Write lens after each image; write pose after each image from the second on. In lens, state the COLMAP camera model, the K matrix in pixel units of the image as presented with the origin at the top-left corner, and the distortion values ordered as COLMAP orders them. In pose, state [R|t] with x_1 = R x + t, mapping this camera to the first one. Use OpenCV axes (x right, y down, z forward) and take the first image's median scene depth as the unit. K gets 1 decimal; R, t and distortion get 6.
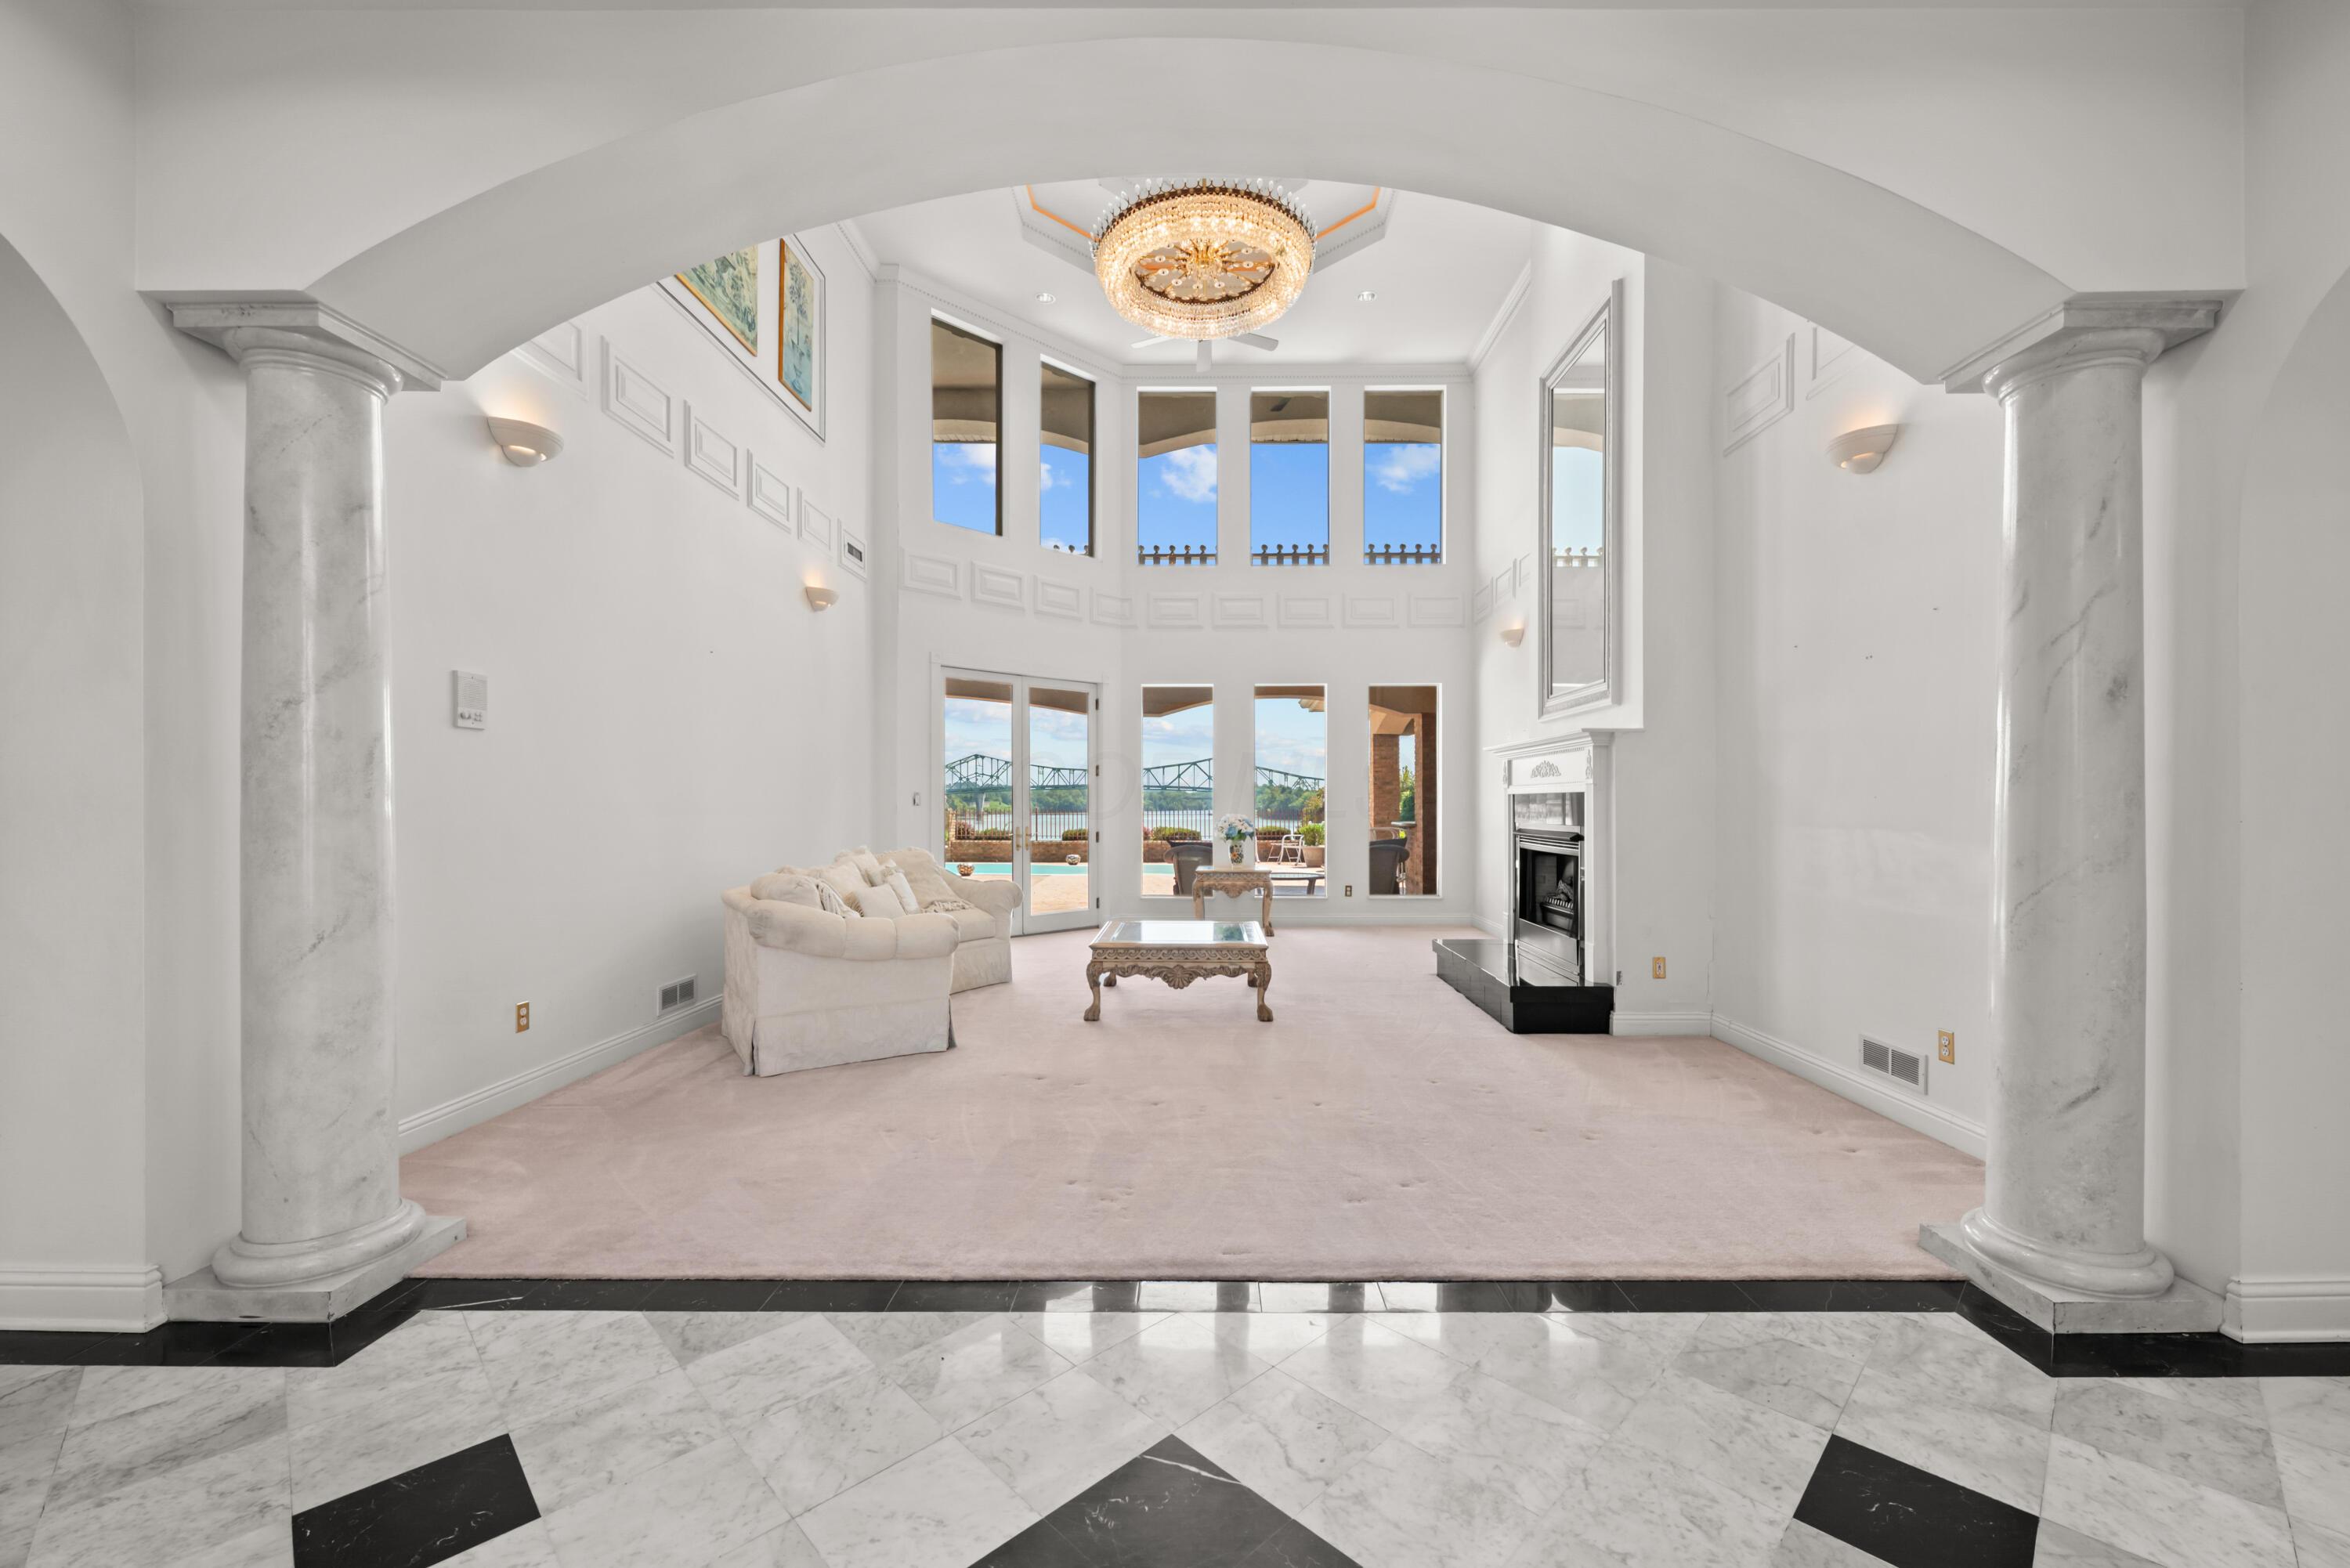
lens RADIAL K [[915.9, 0, 1174.4], [0, 915.9, 807.1], [0, 0, 1]] dist [0.003498, 0.000054]
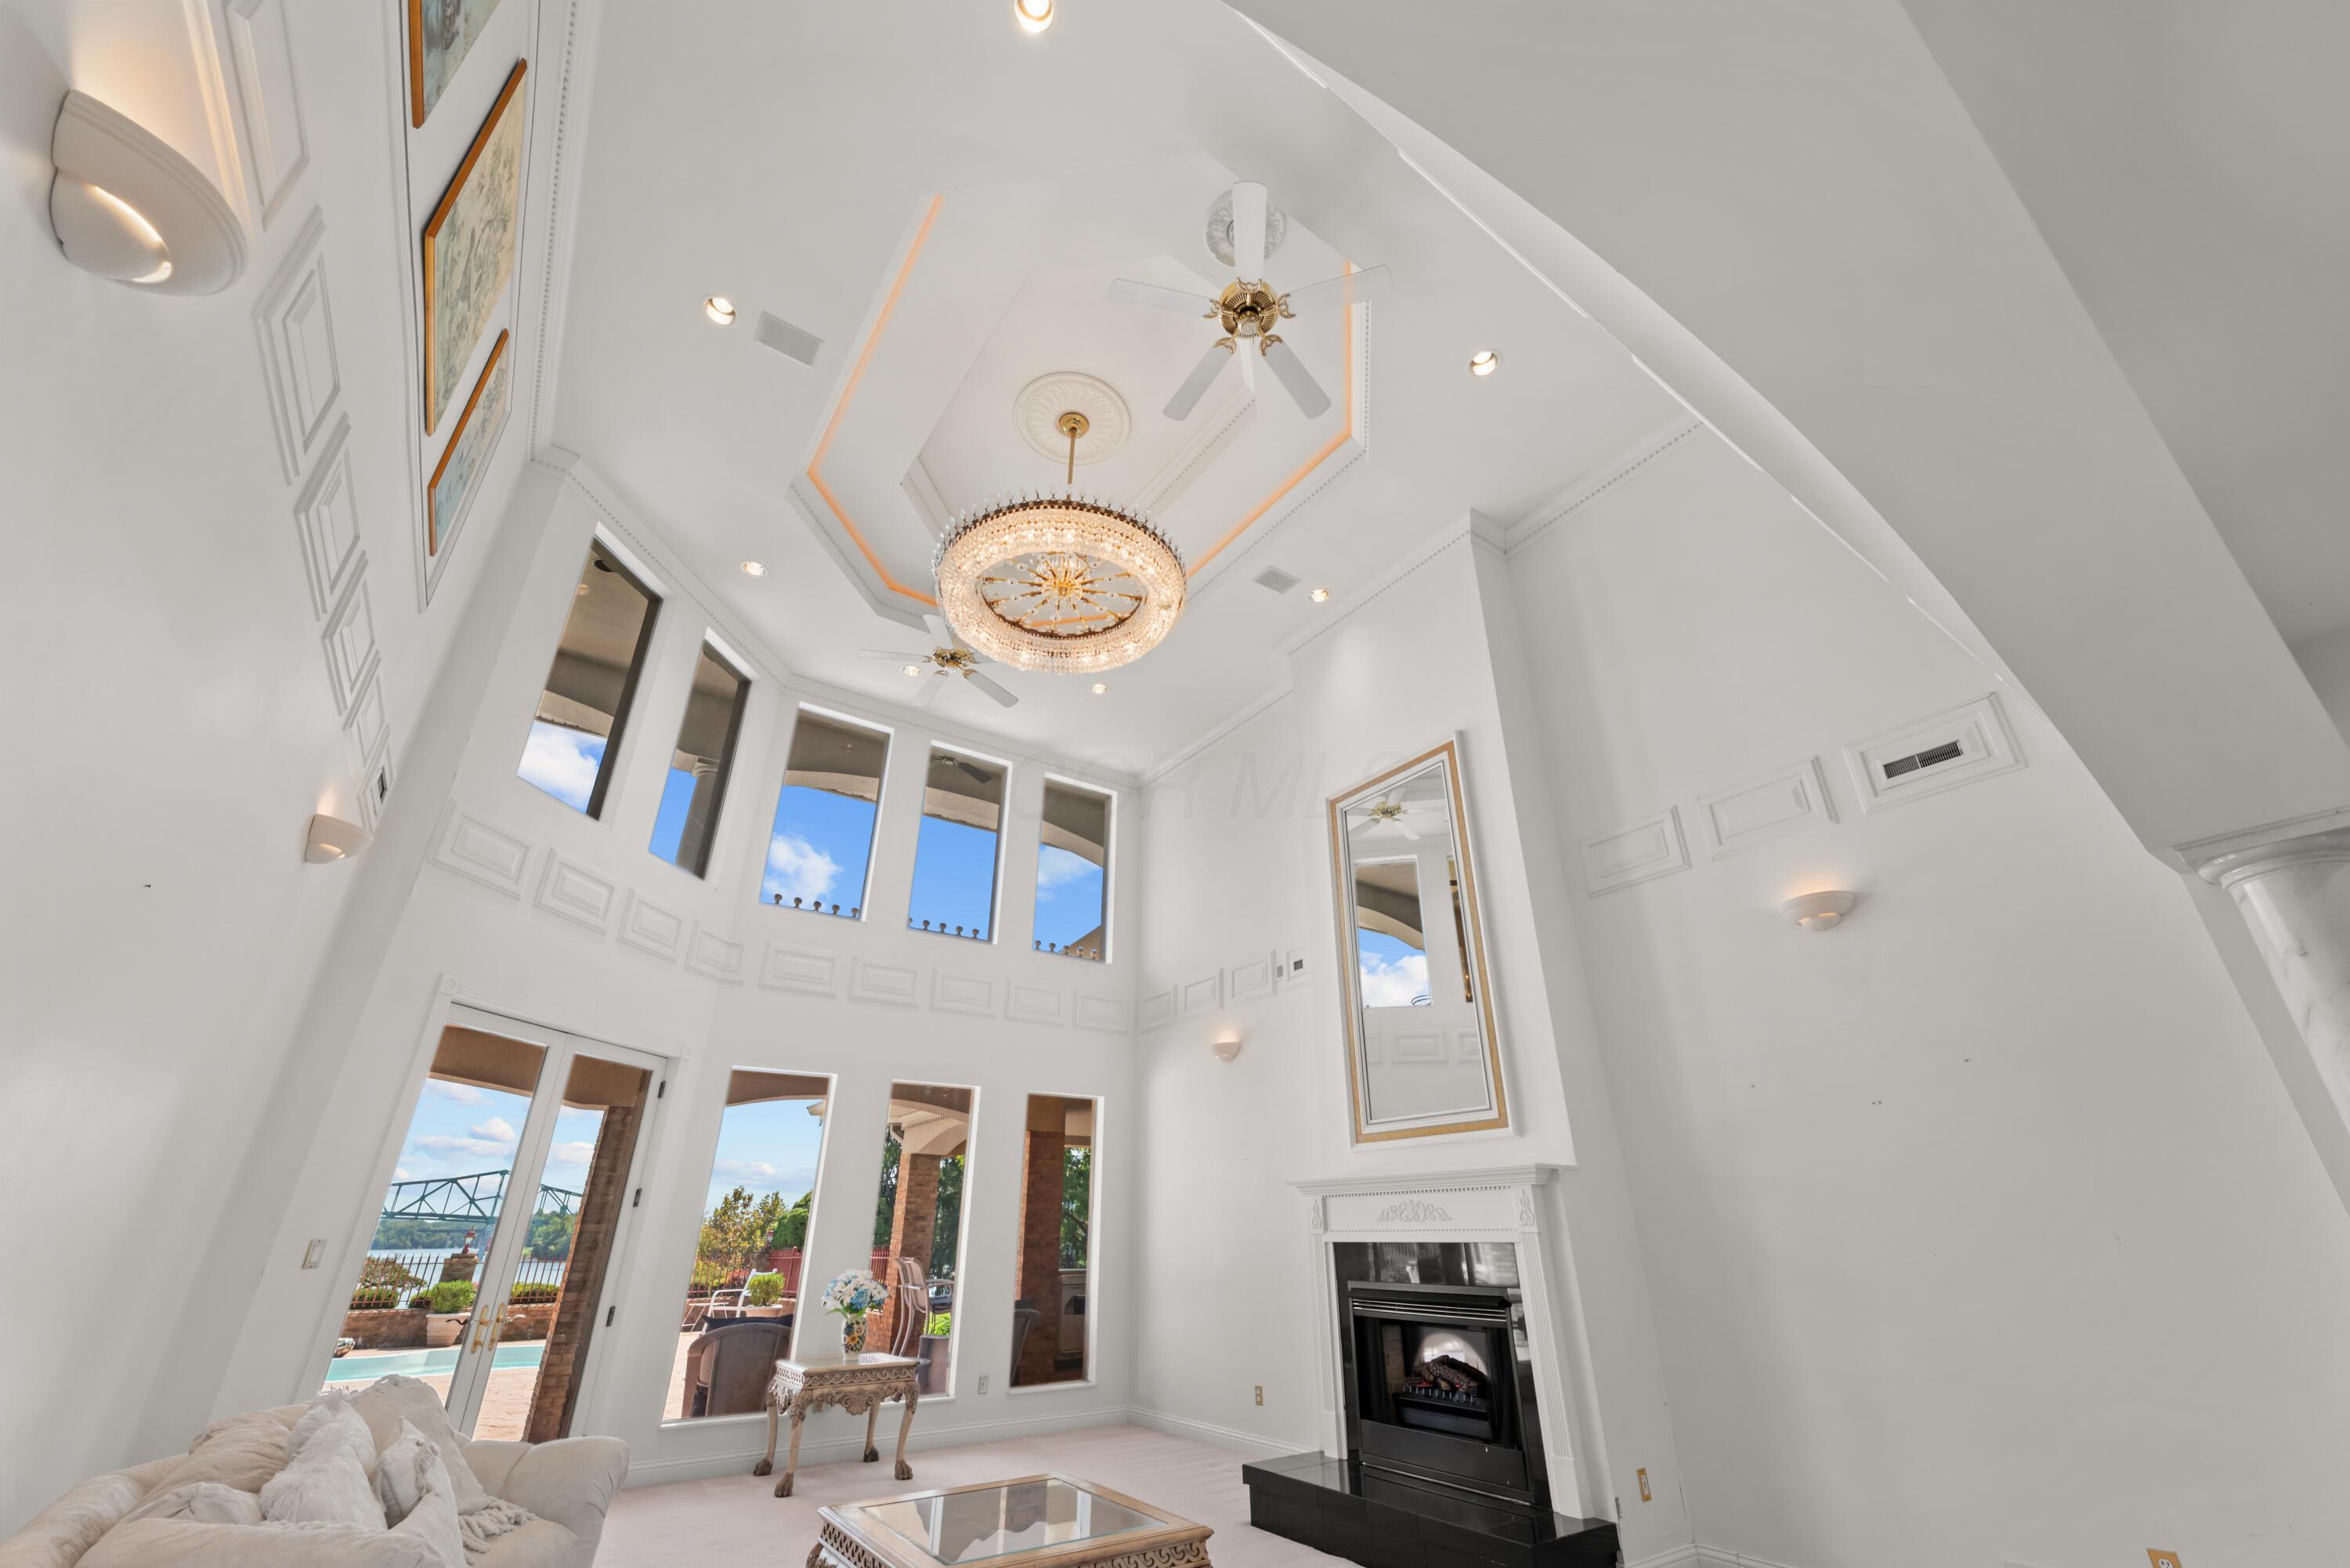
lens RADIAL K [[927.7, 0, 1180.7], [0, 927.7, 801.0], [0, 0, 1]] dist [-0.000805, 0.000156]
pose [[0.811952, 0.246492, 0.529128, -0.291167], [0.005767, 0.903036, -0.429526, -0.015218], [-0.583696, 0.351806, 0.731800, 0.326399]]
